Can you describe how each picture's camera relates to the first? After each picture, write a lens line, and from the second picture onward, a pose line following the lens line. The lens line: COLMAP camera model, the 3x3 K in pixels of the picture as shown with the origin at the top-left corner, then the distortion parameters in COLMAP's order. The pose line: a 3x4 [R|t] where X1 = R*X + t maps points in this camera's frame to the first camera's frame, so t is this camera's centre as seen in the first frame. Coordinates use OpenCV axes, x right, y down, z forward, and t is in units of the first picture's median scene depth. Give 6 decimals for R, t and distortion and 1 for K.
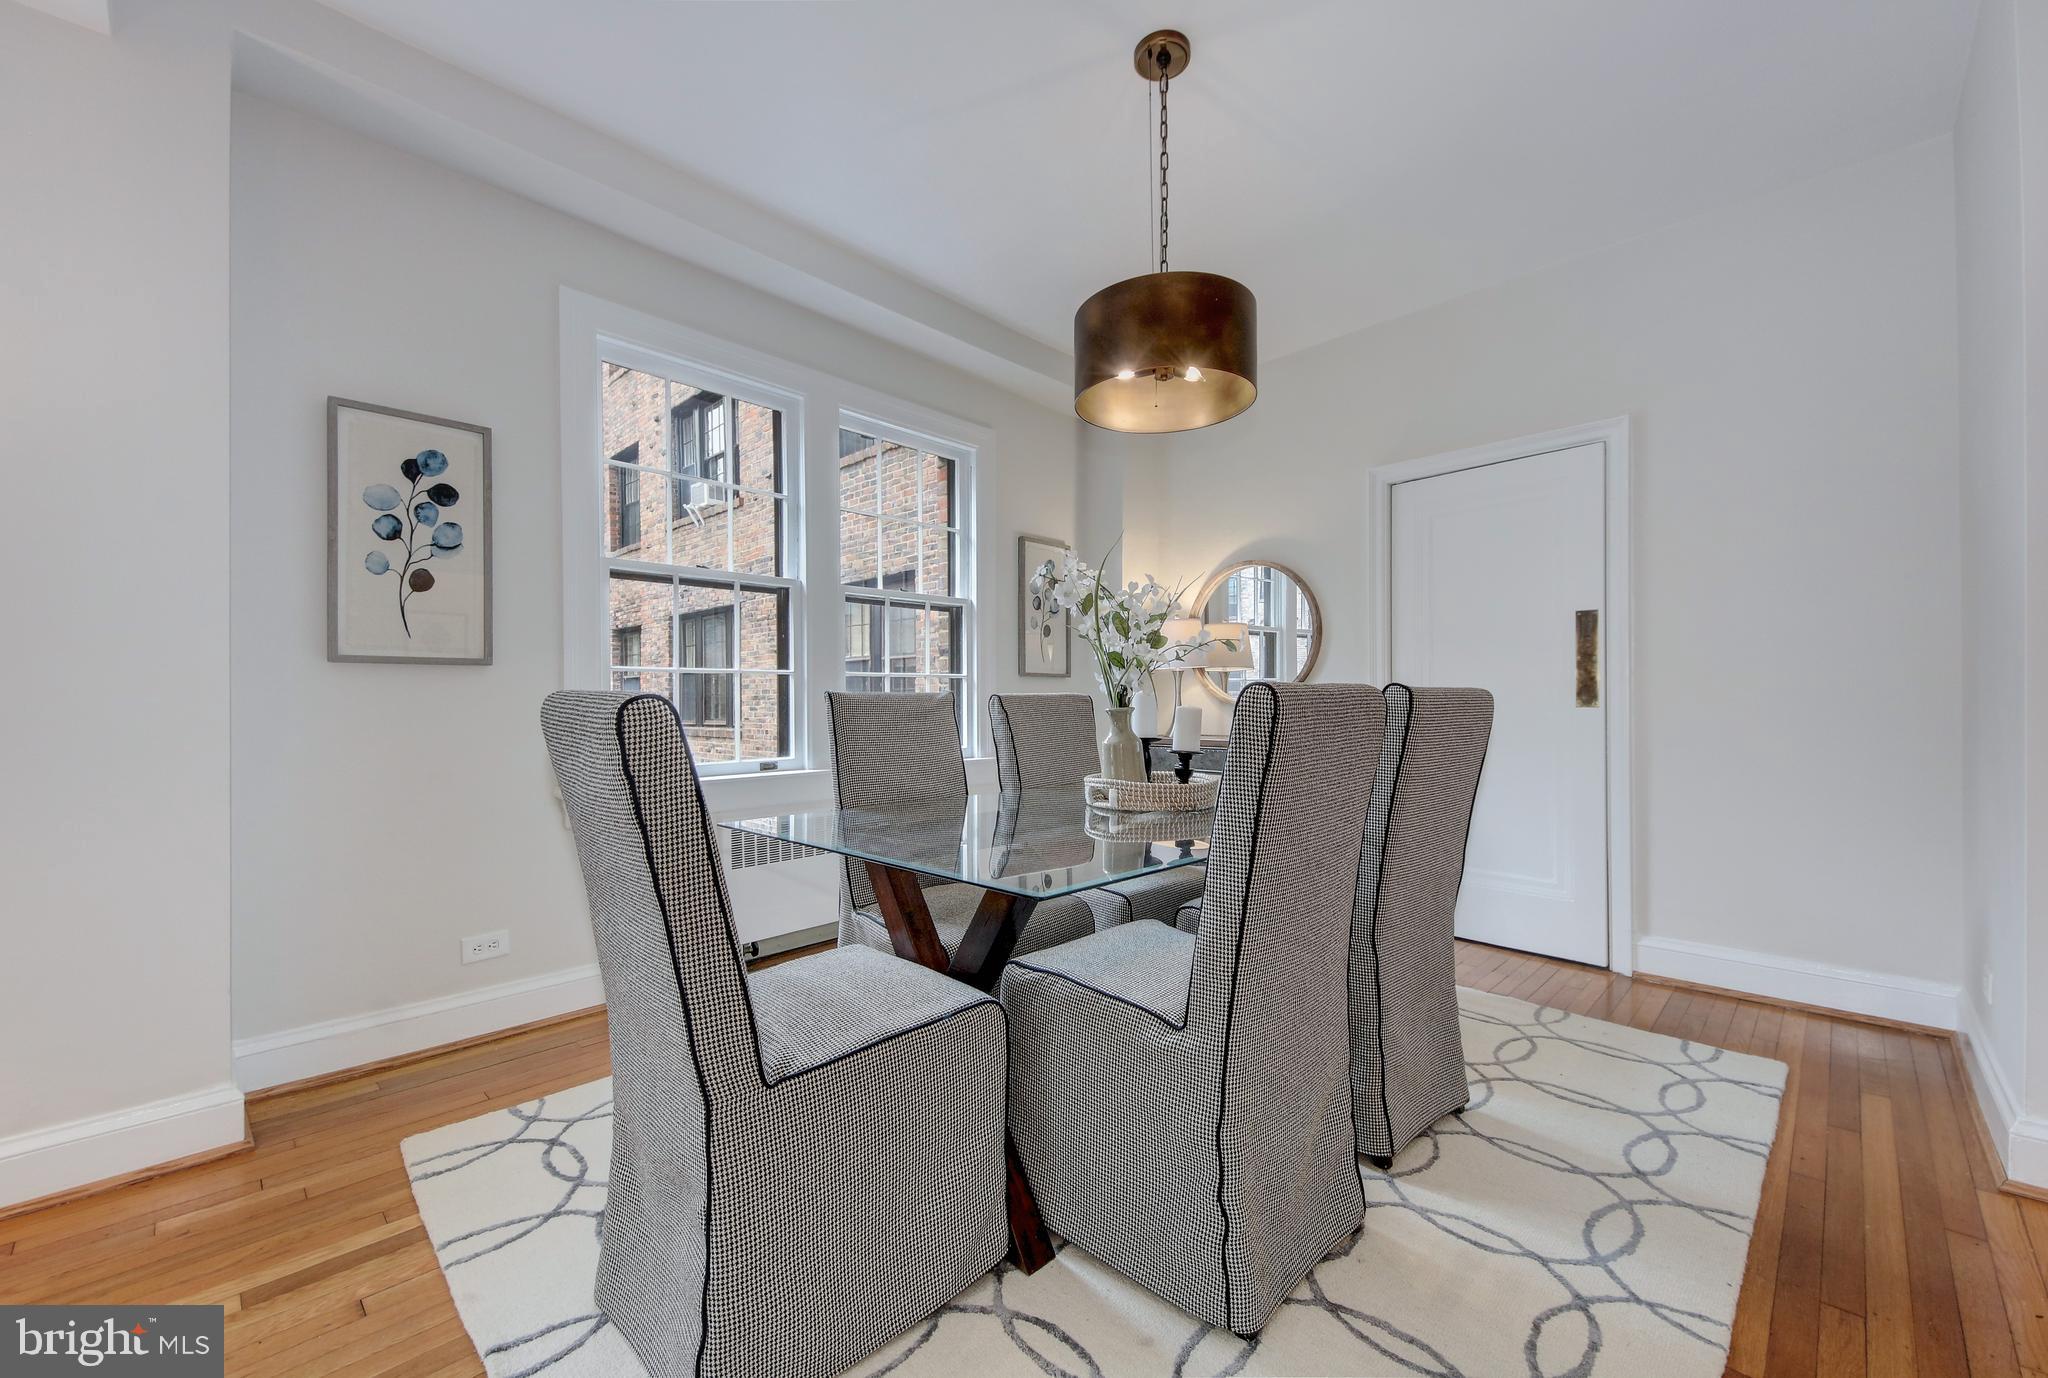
lens RADIAL K [[816.9, 0, 1024.0], [0, 816.9, 689.0], [0, 0, 1]] dist [0.019809, 0.000019]
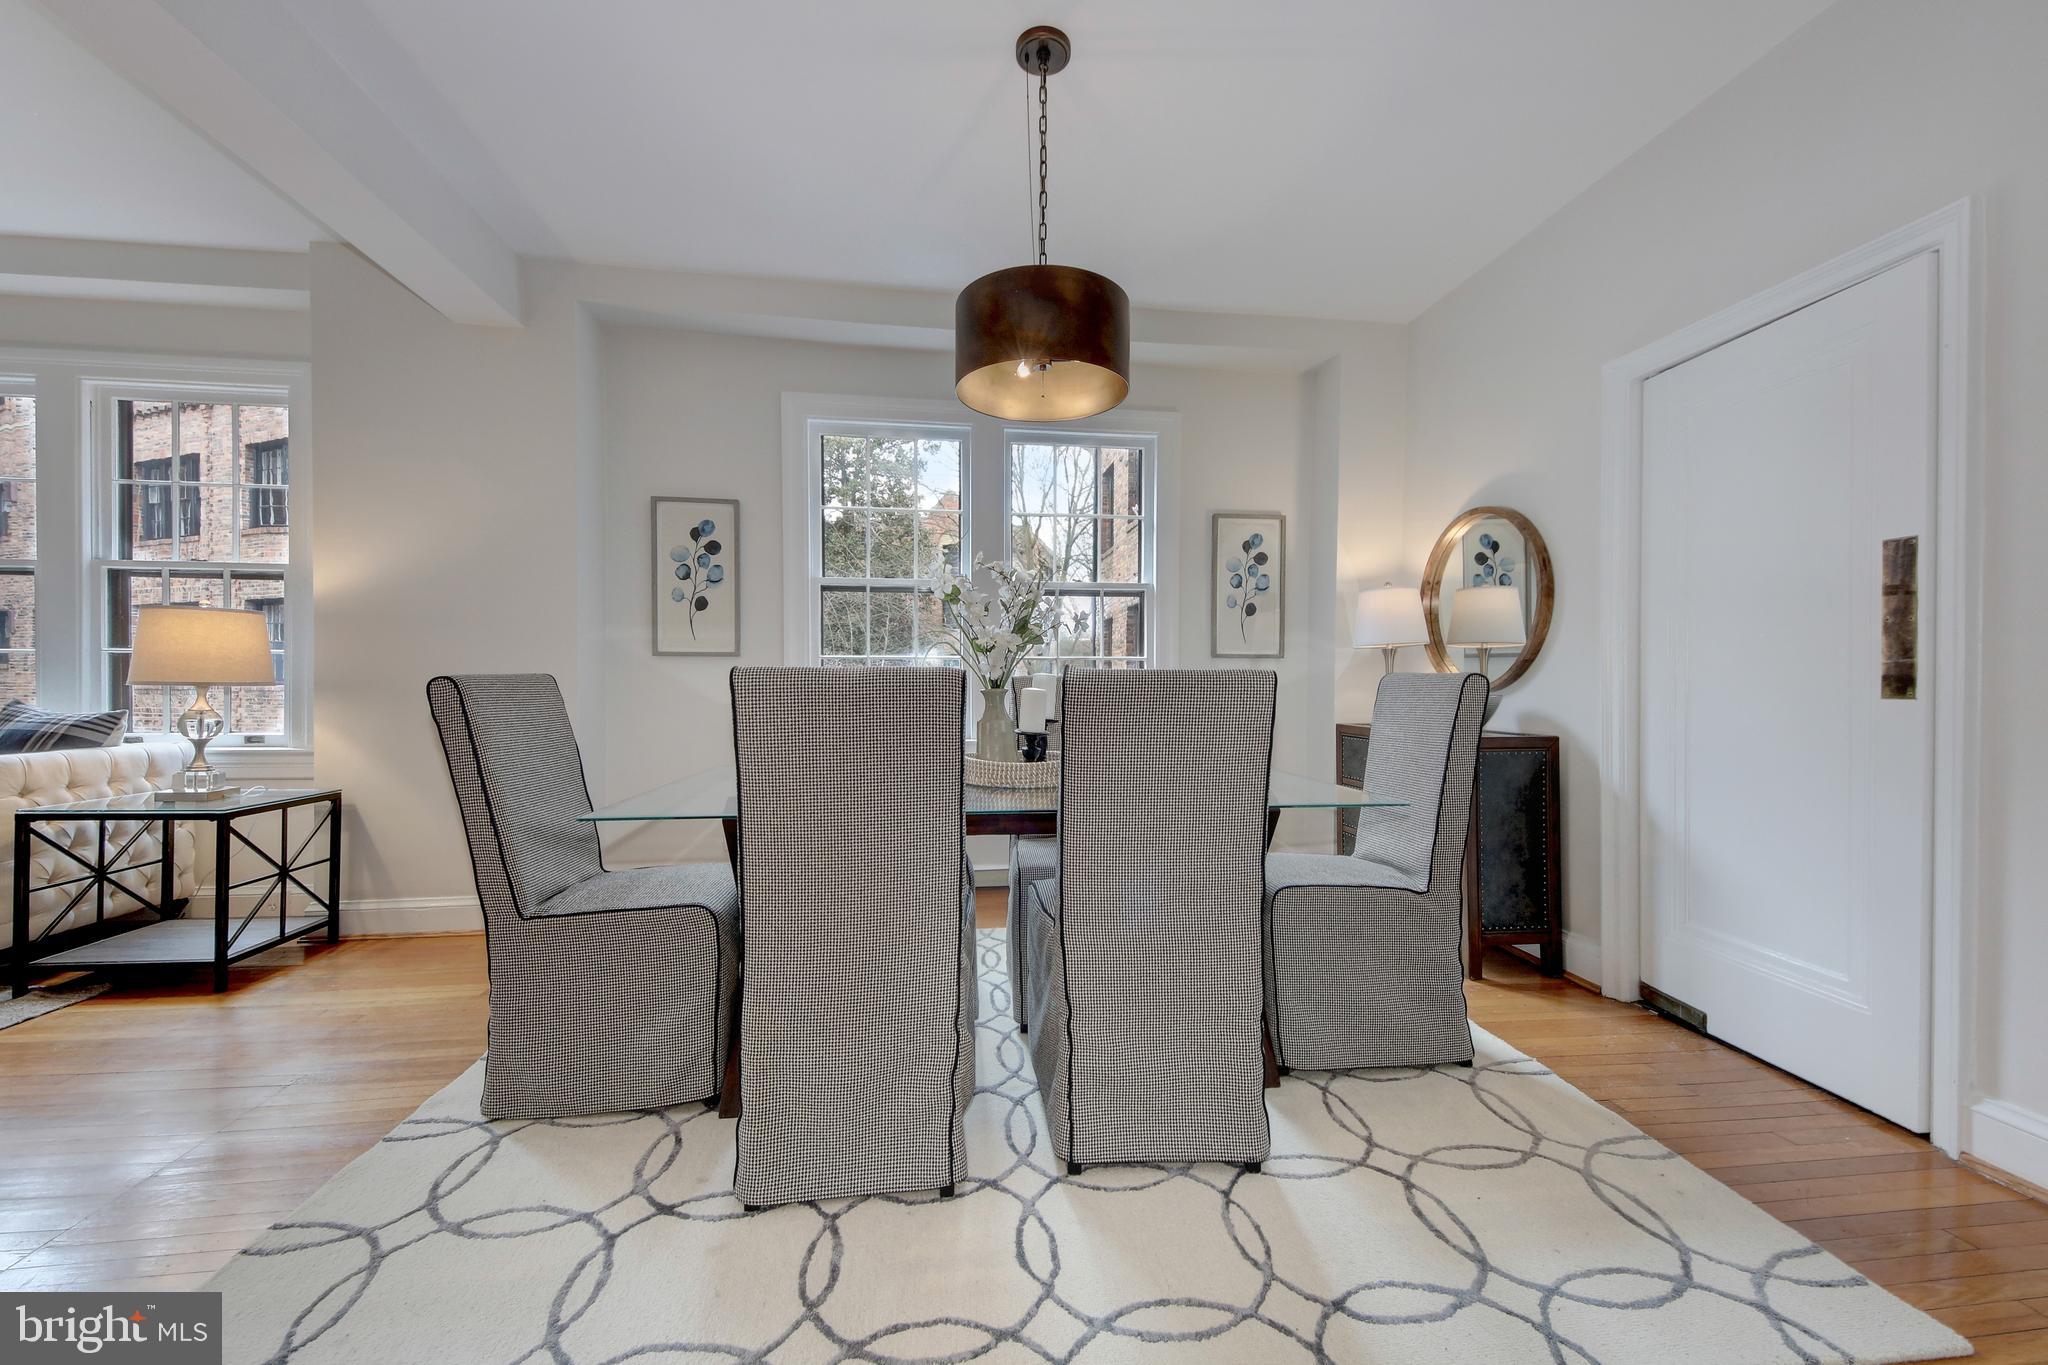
lens RADIAL K [[803.8, 0, 1046.8], [0, 803.8, 680.1], [0, 0, 1]] dist [0.049274, -0.020793]
pose [[0.786980, 0.004129, -0.616964, 0.745735], [0.001208, 0.999965, 0.008233, 0.002982], [0.616977, -0.007225, 0.786948, 0.185586]]
